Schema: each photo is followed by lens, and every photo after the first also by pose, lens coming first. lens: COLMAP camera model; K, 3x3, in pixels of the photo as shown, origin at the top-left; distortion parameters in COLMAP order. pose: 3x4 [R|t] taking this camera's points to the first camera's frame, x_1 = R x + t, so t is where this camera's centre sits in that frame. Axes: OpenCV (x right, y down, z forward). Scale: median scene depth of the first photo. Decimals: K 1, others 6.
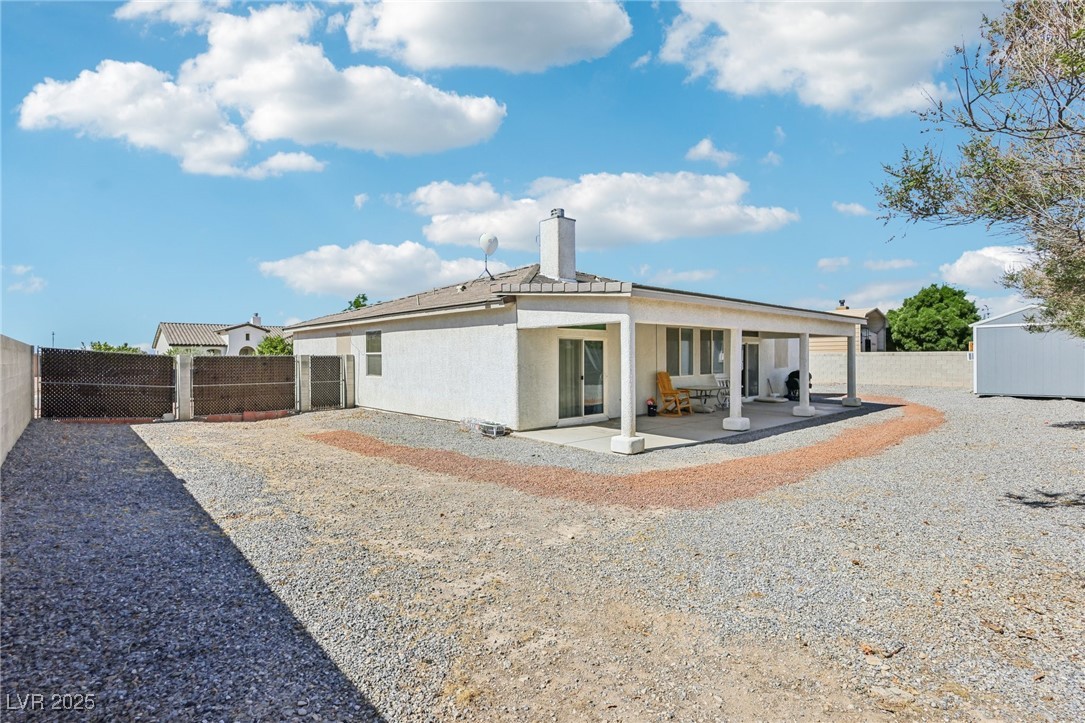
lens RADIAL K [[514.0, 0, 551.5], [0, 514.0, 358.8], [0, 0, 1]] dist [0.000659, 0.000985]
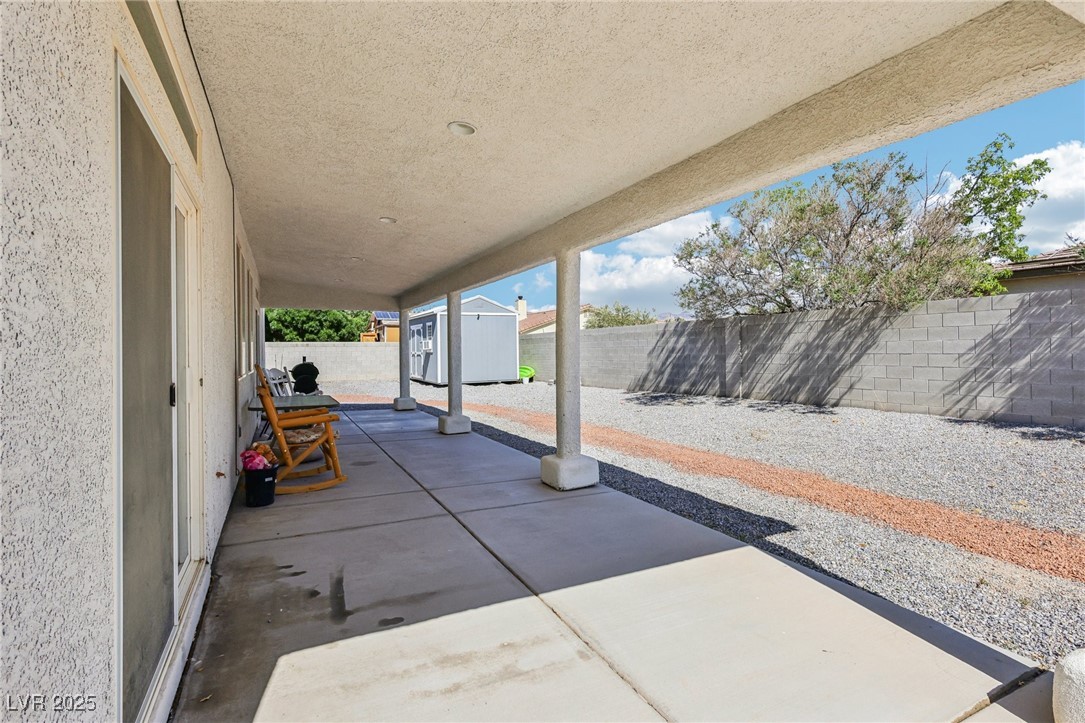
lens RADIAL K [[514.0, 0, 546.0], [0, 514.0, 347.3], [0, 0, 1]] dist [0.000659, 0.000985]
pose [[0.271950, 0.008007, 0.962278, -0.045639], [0.016294, 0.999784, -0.012924, 0.017353], [-0.962173, 0.019194, 0.271761, 0.567011]]
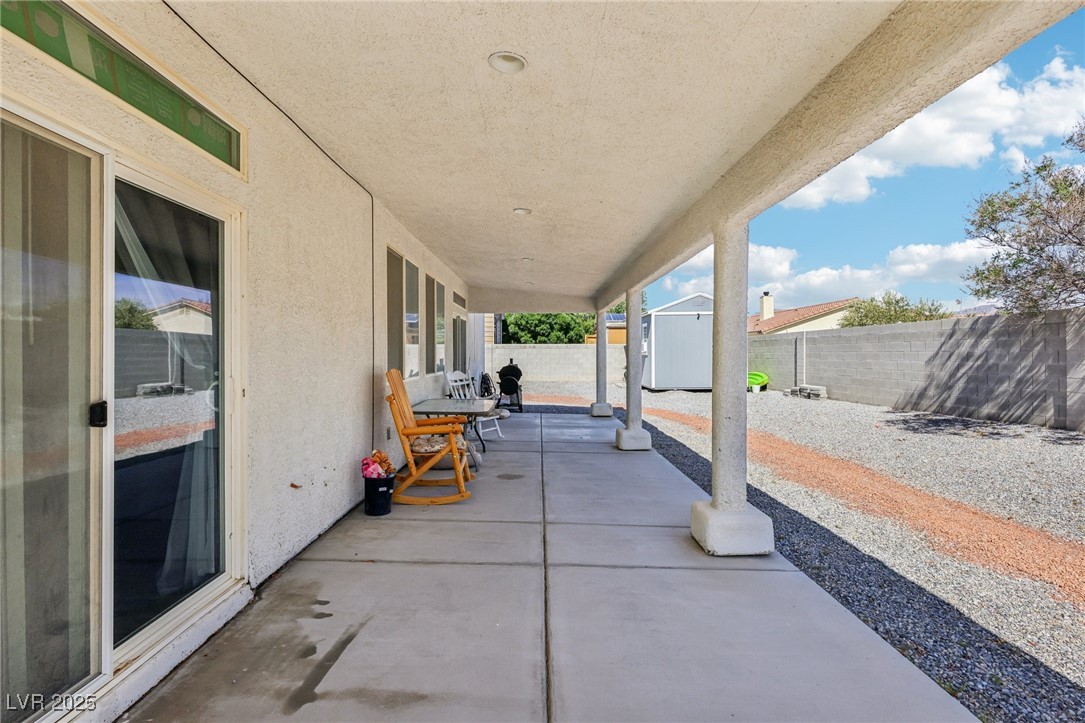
lens RADIAL K [[514.0, 0, 528.1], [0, 514.0, 350.9], [0, 0, 1]] dist [0.000659, 0.000985]
pose [[0.697187, 0.006976, 0.716855, 0.027274], [0.003134, 0.999913, -0.012779, 0.014187], [-0.716882, 0.011156, 0.697105, 0.547211]]
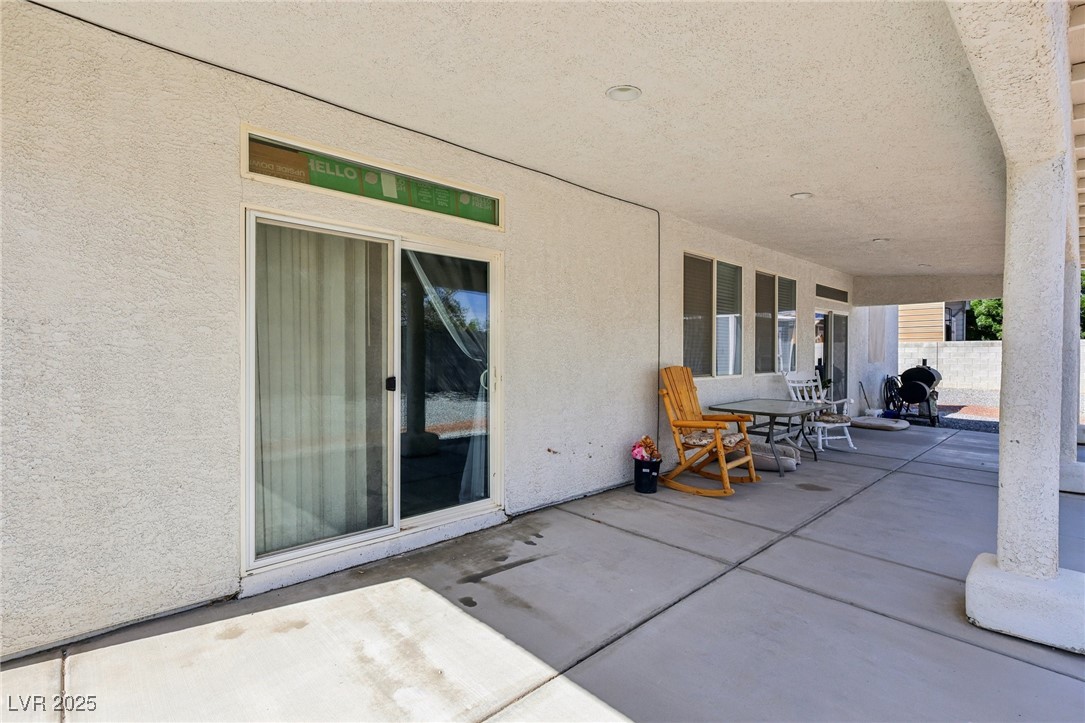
lens RADIAL K [[514.0, 0, 556.1], [0, 514.0, 354.6], [0, 0, 1]] dist [0.000659, 0.000985]
pose [[0.999758, 0.003508, 0.021697, 0.095582], [-0.003380, 0.999977, -0.005932, 0.015458], [-0.021718, 0.005857, 0.999747, 0.493316]]
